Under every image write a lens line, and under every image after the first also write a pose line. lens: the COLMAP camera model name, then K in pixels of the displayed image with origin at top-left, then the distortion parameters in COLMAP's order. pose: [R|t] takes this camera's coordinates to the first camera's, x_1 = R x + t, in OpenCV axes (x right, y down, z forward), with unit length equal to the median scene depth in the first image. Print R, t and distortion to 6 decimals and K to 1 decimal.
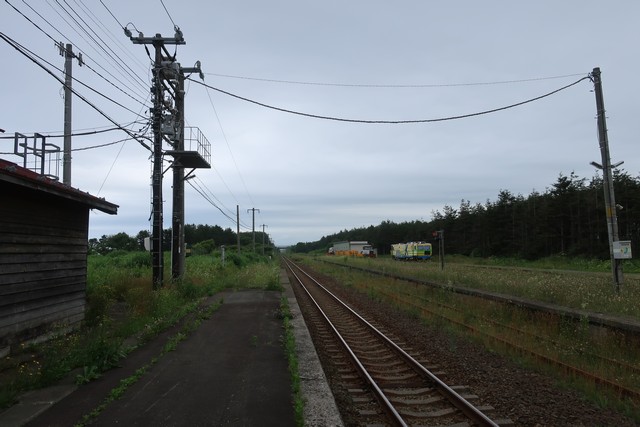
lens RADIAL K [[496.3, 0, 317.4], [0, 496.3, 213.6], [0, 0, 1]] dist [-0.010307, 0.003603]
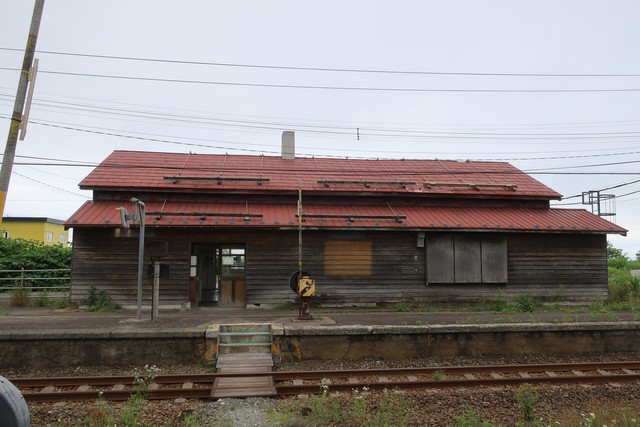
lens RADIAL K [[496.3, 0, 322.9], [0, 496.3, 210.0], [0, 0, 1]] dist [-0.010307, 0.003603]
pose [[0.065879, -0.084248, -0.994265, 1.285027], [0.073838, 0.994109, -0.079343, -0.031582], [0.995092, -0.068187, 0.071712, -0.062155]]
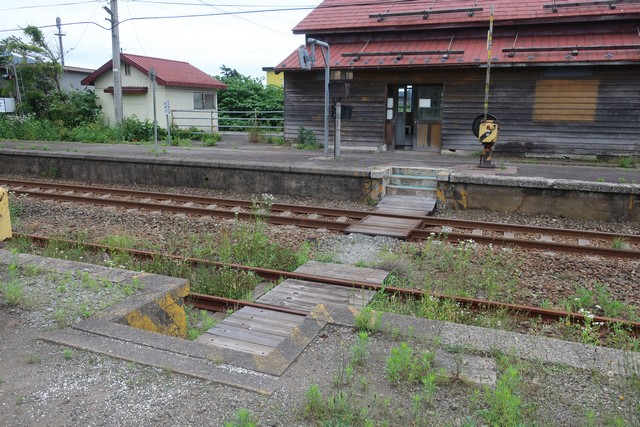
lens RADIAL K [[496.3, 0, 324.2], [0, 496.3, 215.6], [0, 0, 1]] dist [-0.010307, 0.003603]
pose [[-0.437785, 0.208657, -0.874532, 1.204390], [0.069621, 0.977644, 0.198407, -0.003839], [0.896380, 0.025974, -0.442524, 0.153860]]
